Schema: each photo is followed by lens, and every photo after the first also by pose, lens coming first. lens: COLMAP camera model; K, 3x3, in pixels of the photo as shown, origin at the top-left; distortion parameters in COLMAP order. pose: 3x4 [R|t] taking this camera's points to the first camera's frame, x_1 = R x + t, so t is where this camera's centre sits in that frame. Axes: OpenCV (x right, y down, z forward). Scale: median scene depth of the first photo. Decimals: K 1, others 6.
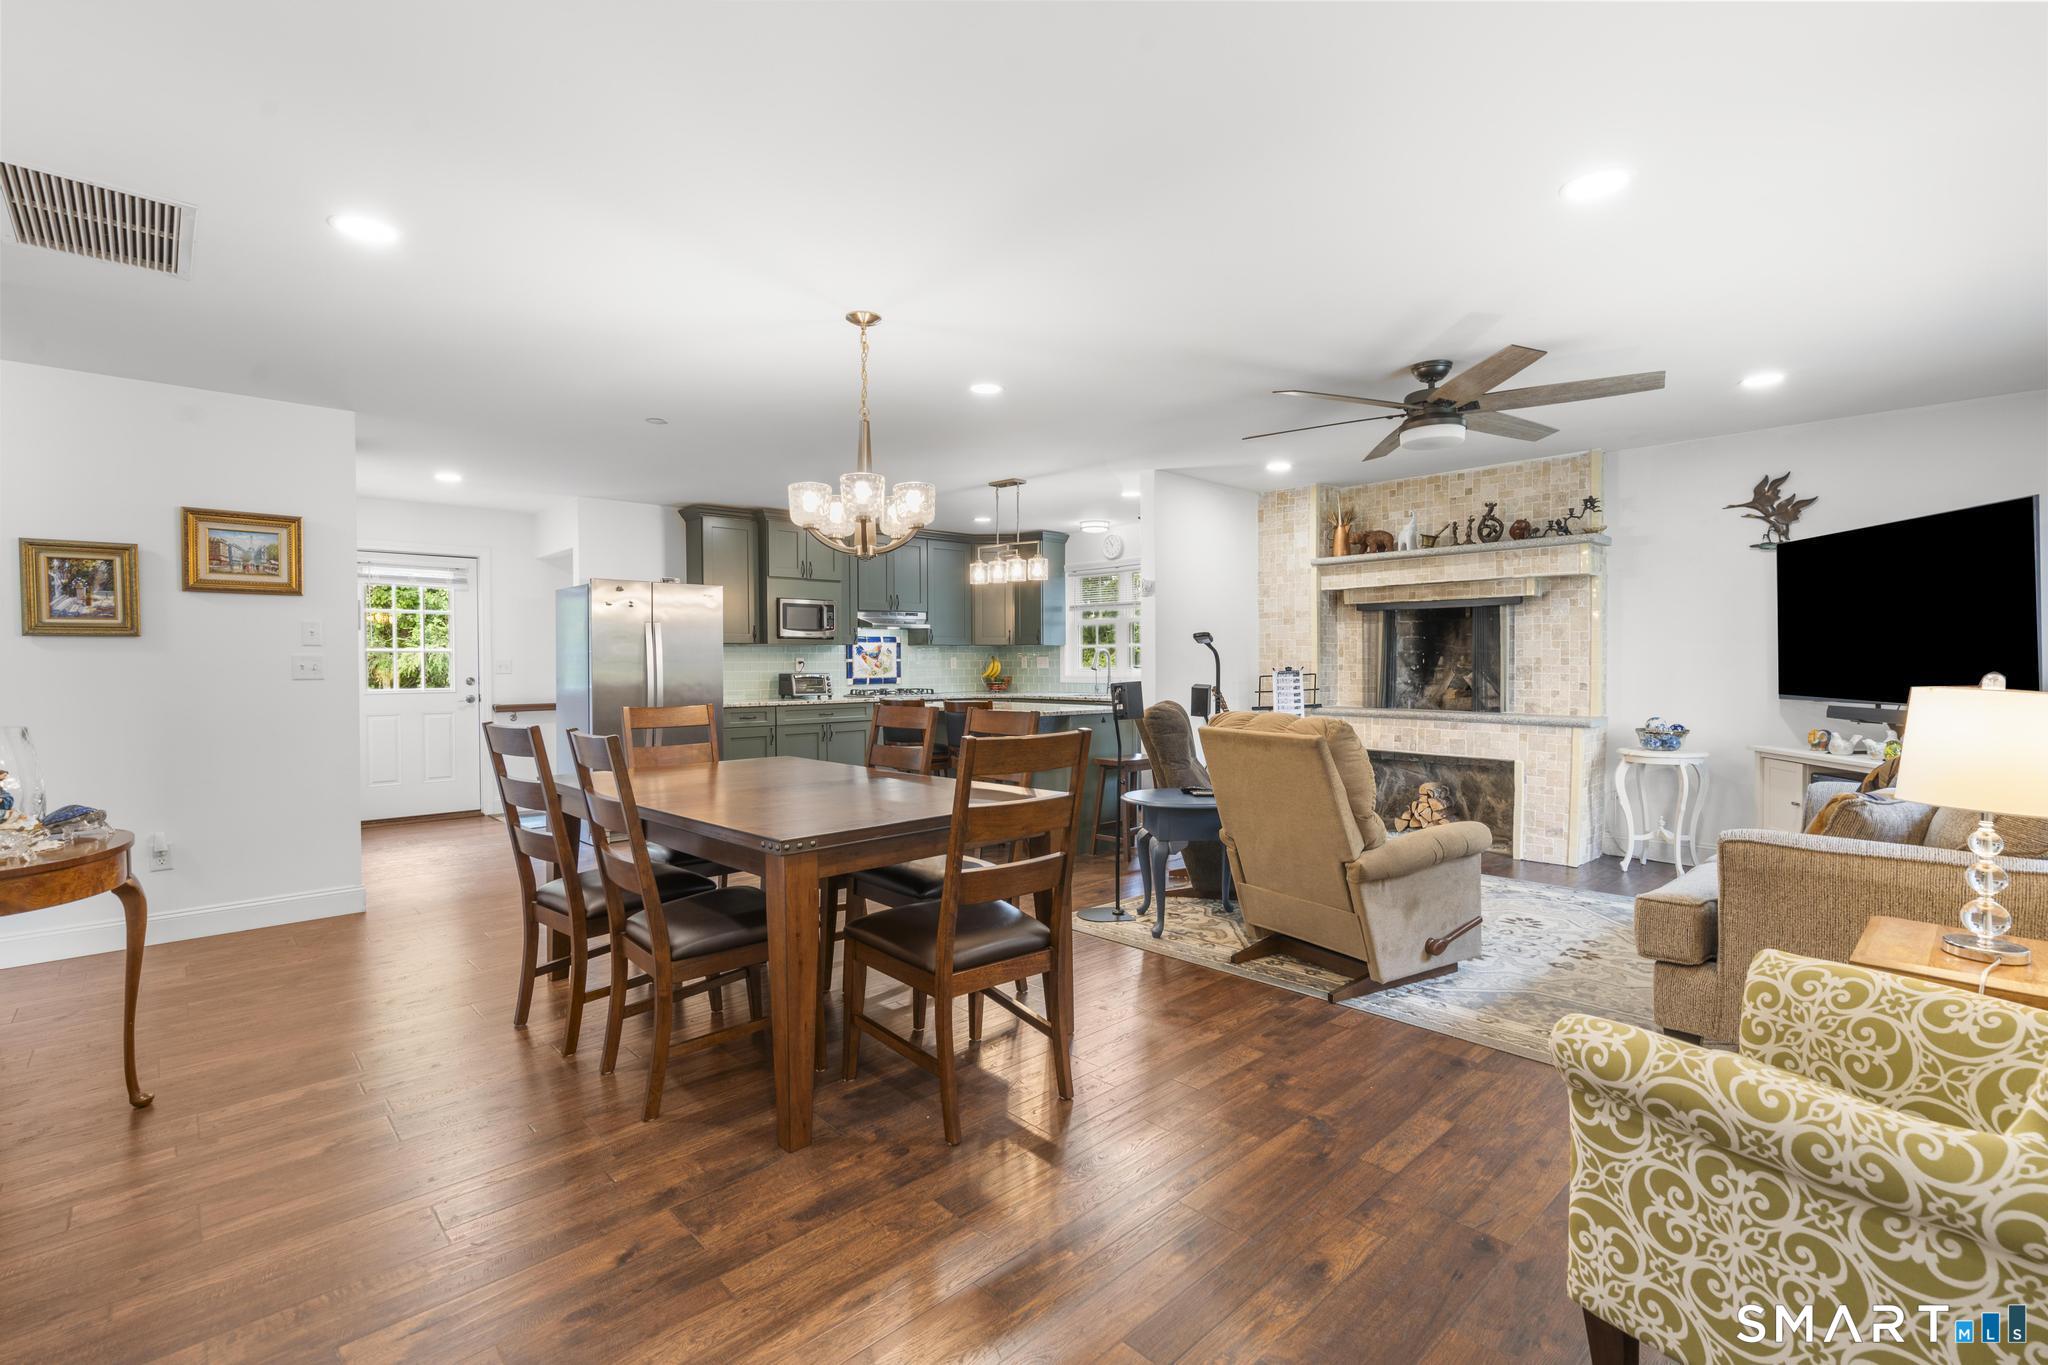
lens RADIAL K [[923.1, 0, 1029.8], [0, 923.1, 677.8], [0, 0, 1]] dist [-0.003623, 0.001666]
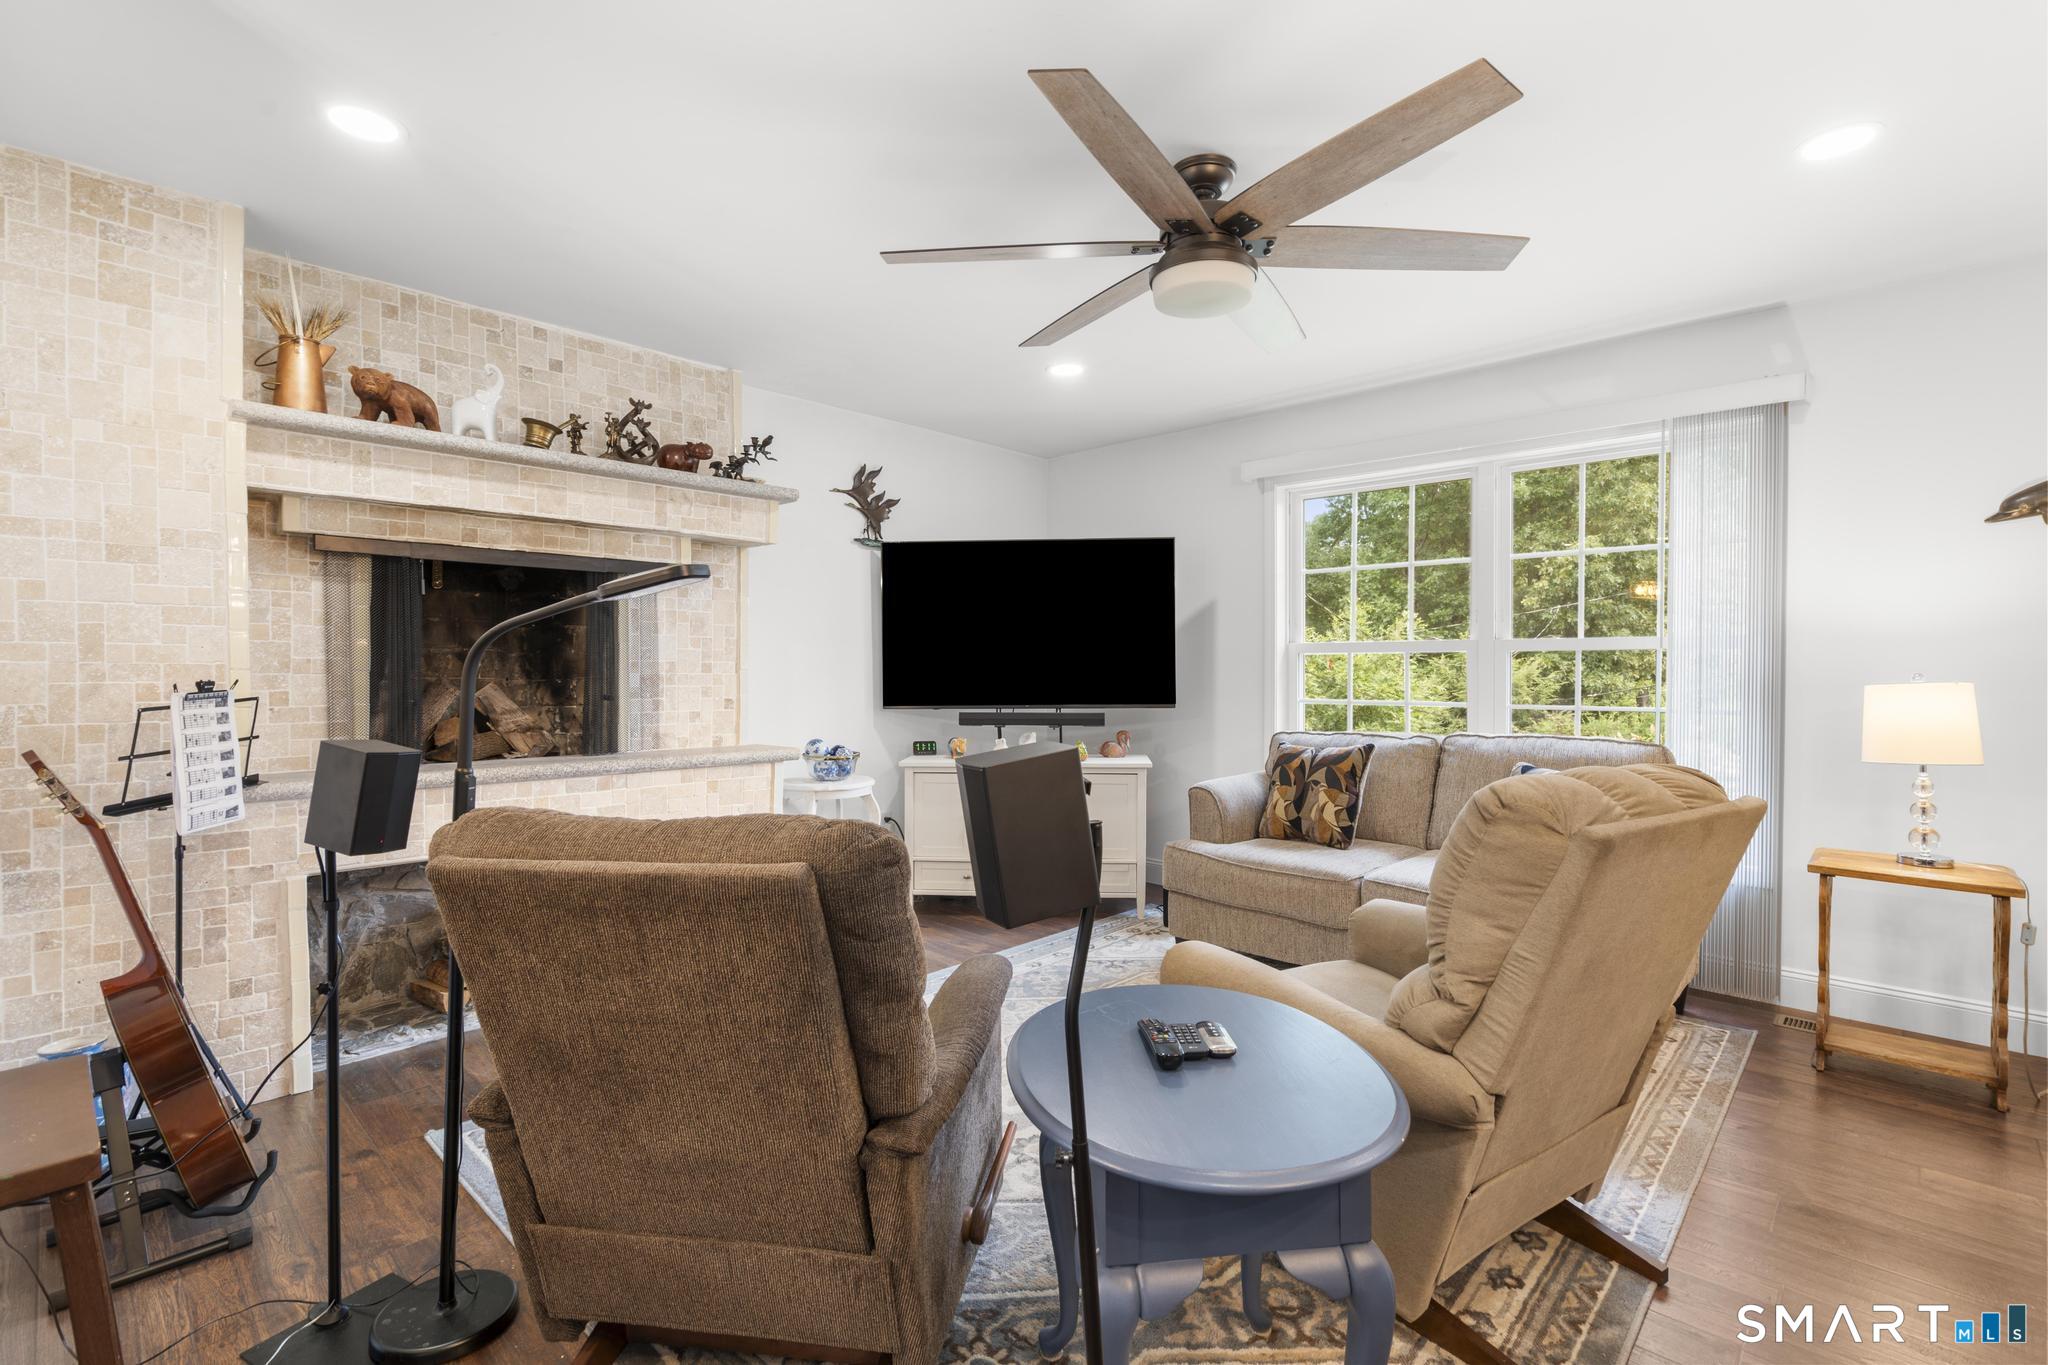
lens RADIAL K [[923.1, 0, 1031.3], [0, 923.1, 681.0], [0, 0, 1]] dist [-0.003623, 0.001666]
pose [[-0.055693, -0.008868, 0.998409, -0.102114], [0.019665, 0.999757, 0.009977, -0.009328], [-0.998254, 0.020189, -0.055505, 0.734646]]
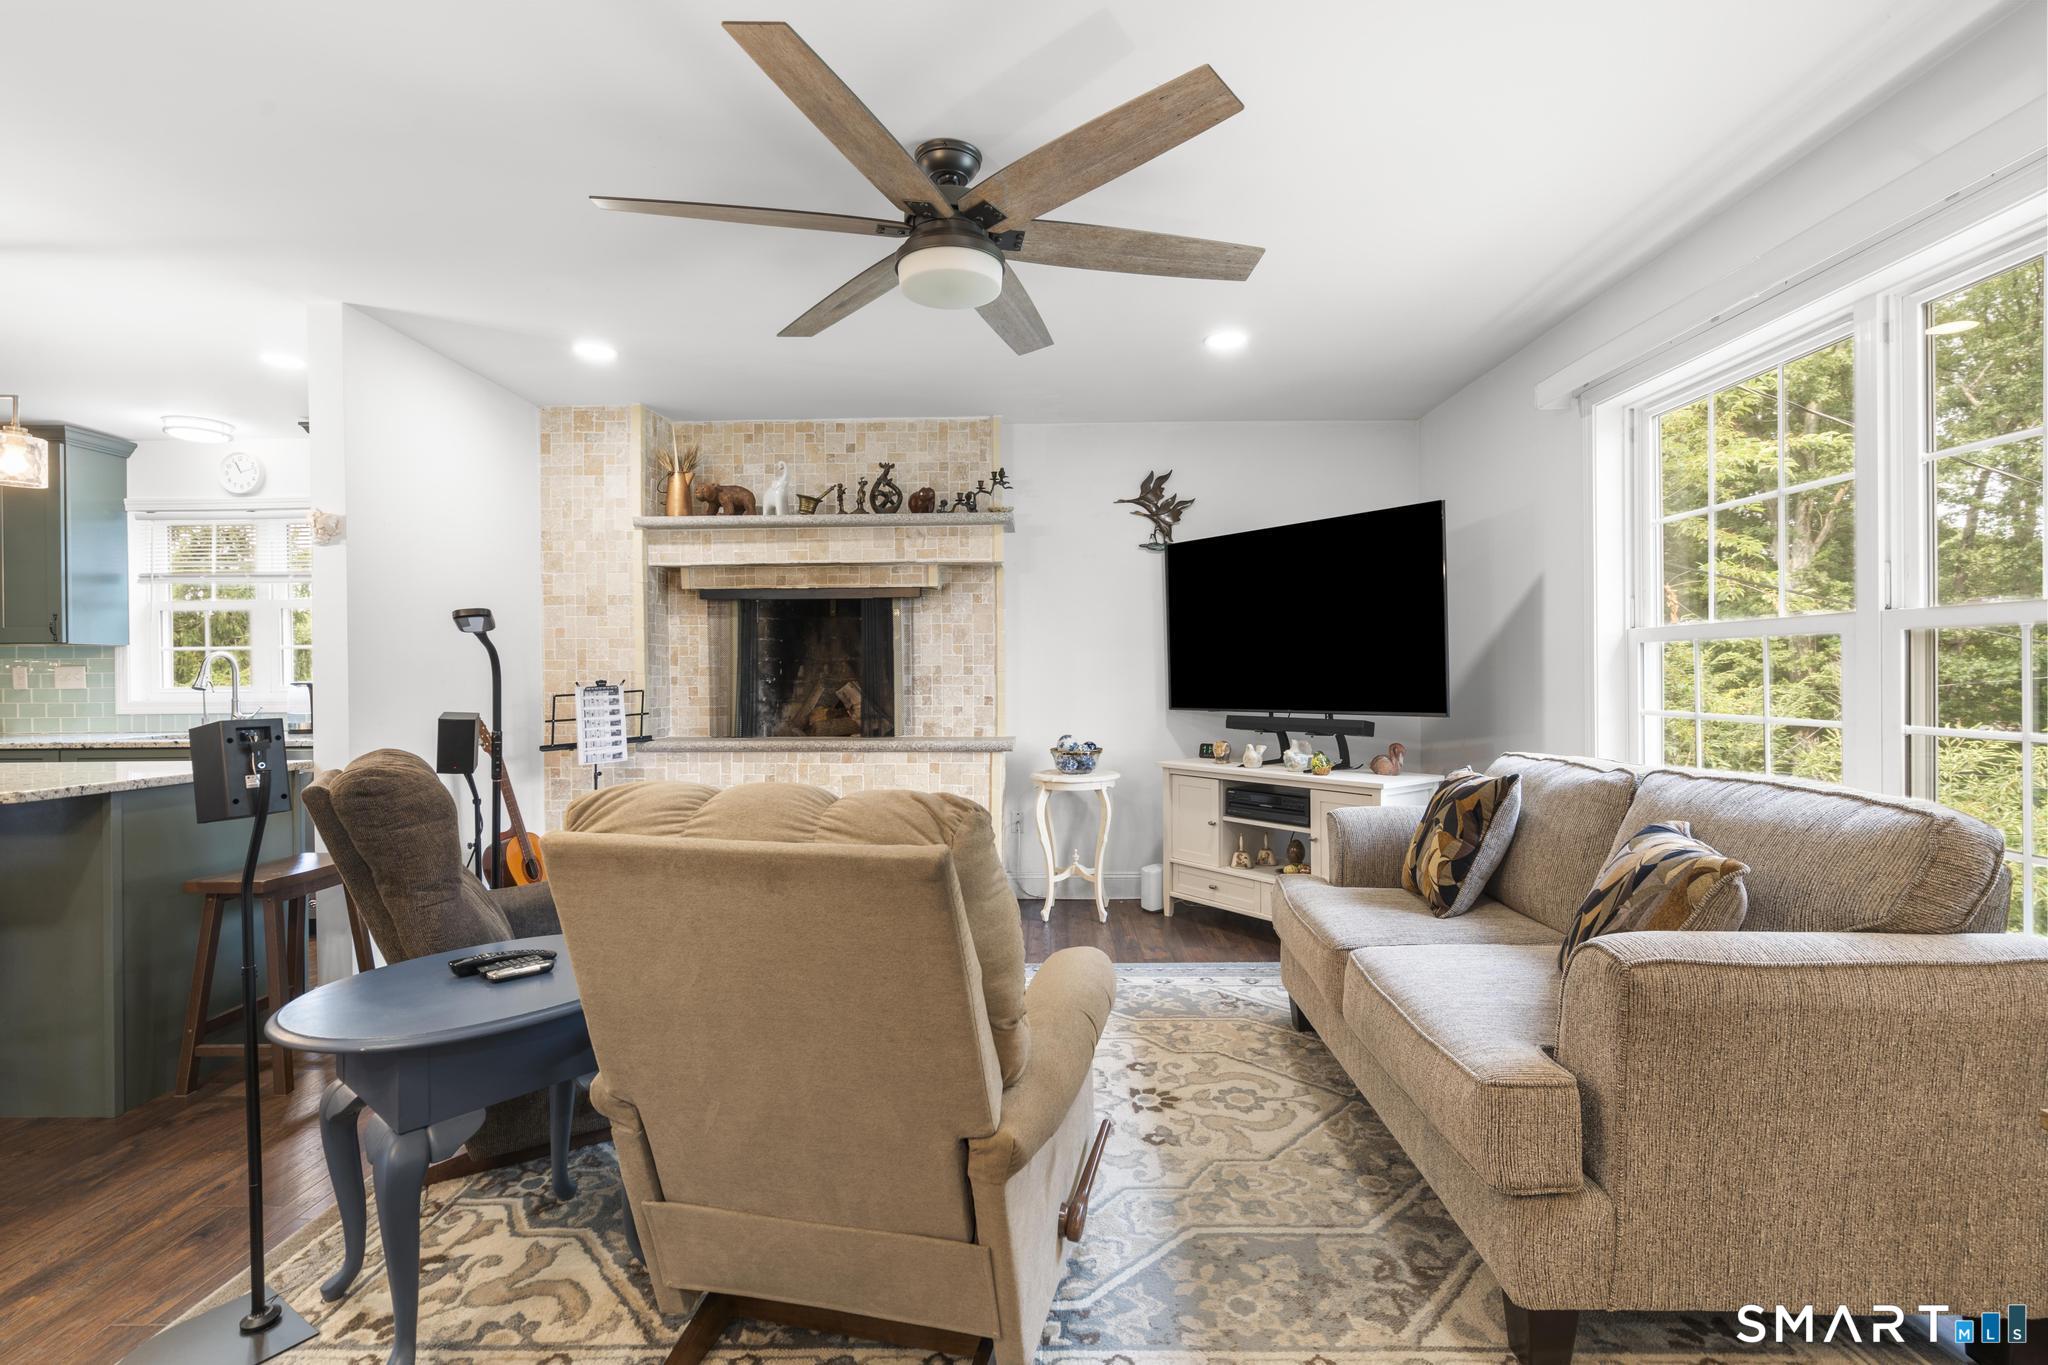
lens RADIAL K [[923.1, 0, 1031.6], [0, 923.1, 678.6], [0, 0, 1]] dist [-0.003623, 0.001666]
pose [[0.700570, -0.005253, 0.713565, 0.034886], [0.018127, 0.999781, -0.010437, -0.000950], [-0.713354, 0.020246, 0.700512, 0.357726]]
